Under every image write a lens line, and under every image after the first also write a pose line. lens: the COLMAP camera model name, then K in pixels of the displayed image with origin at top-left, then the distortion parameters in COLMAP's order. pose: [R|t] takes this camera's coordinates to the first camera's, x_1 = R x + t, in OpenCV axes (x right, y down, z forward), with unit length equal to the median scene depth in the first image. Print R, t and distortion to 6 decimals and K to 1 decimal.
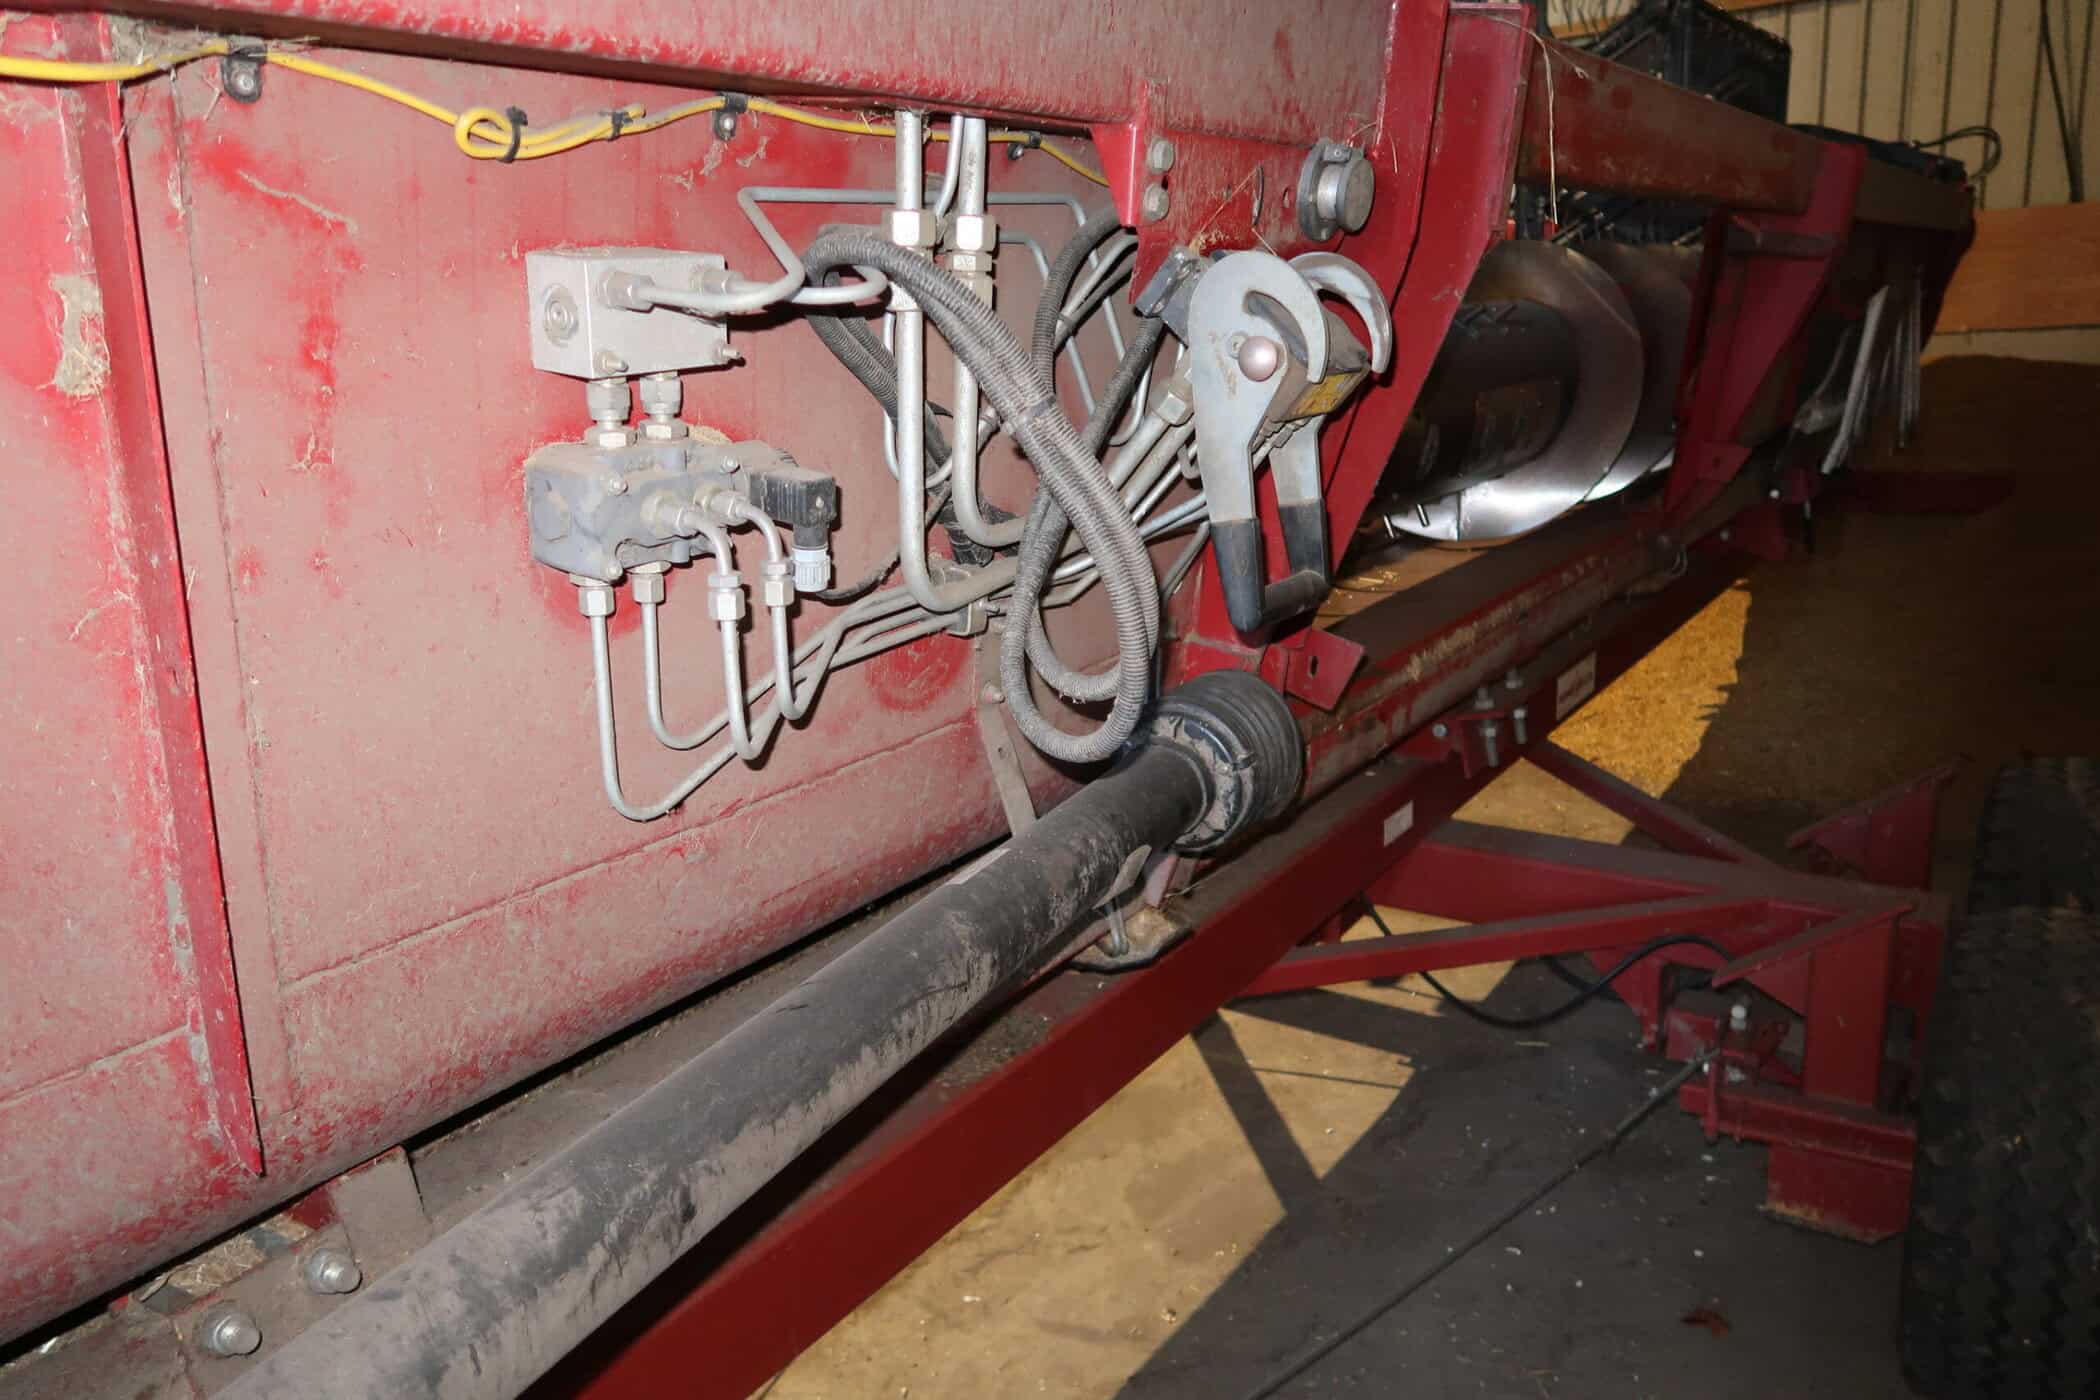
lens RADIAL K [[1440.3, 0, 1061.4], [0, 1440.3, 698.7], [0, 0, 1]] dist [-0.019300, 0.008502]
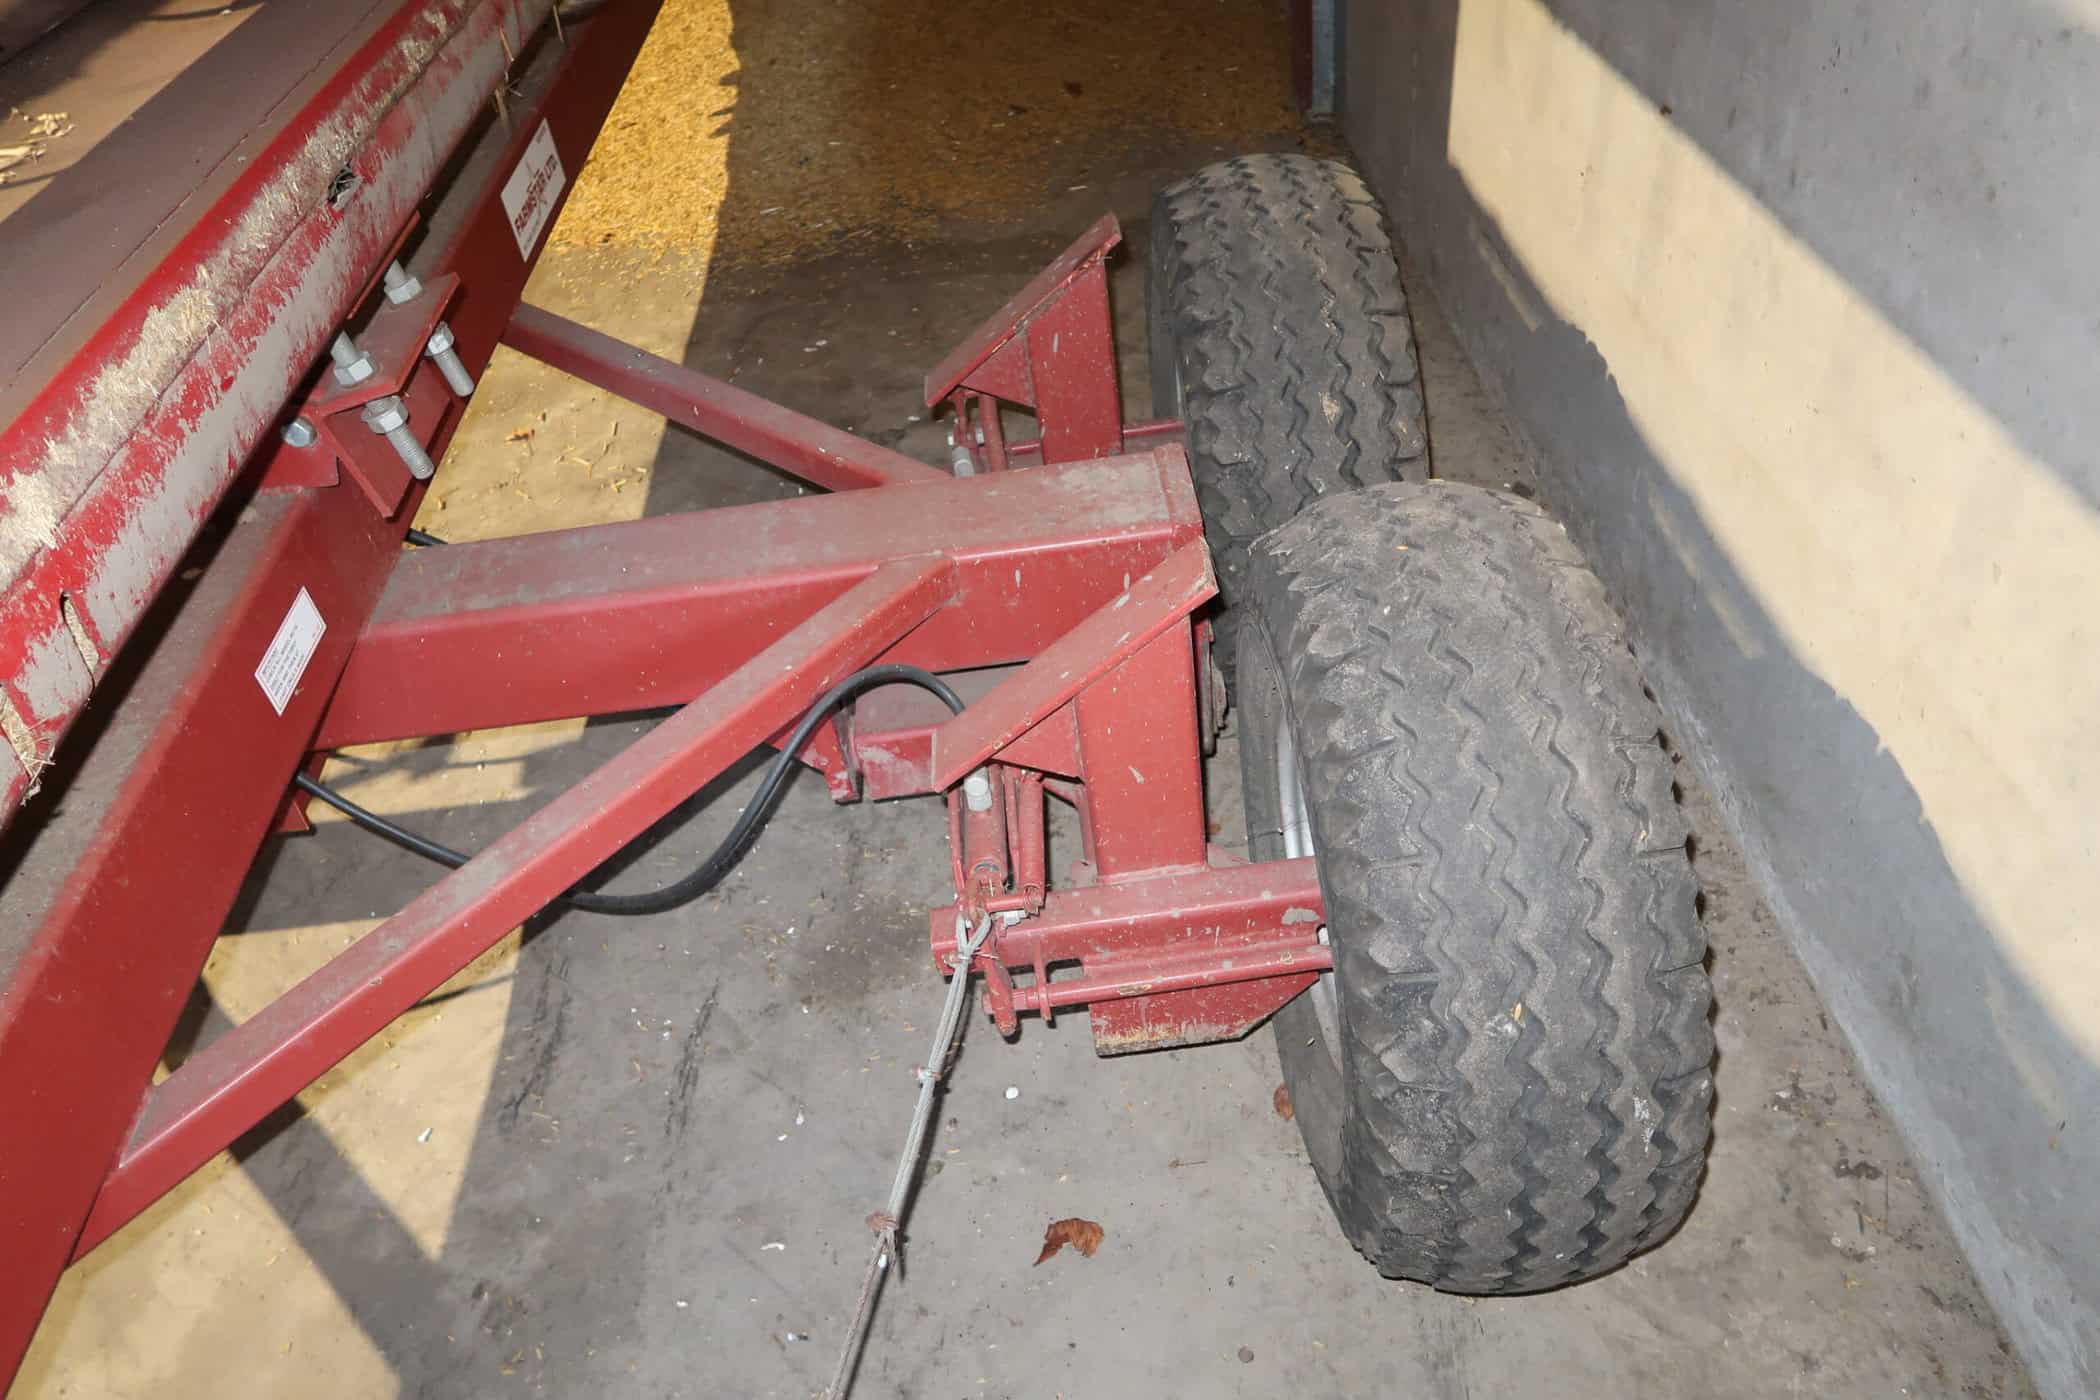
lens RADIAL K [[1440.3, 0, 1047.7], [0, 1440.3, 697.7], [0, 0, 1]] dist [-0.019300, 0.008502]
pose [[0.776349, -0.442961, 0.448407, 0.202300], [0.230147, 0.861511, 0.452583, -0.064927], [-0.586784, -0.248163, 0.770779, 0.440214]]
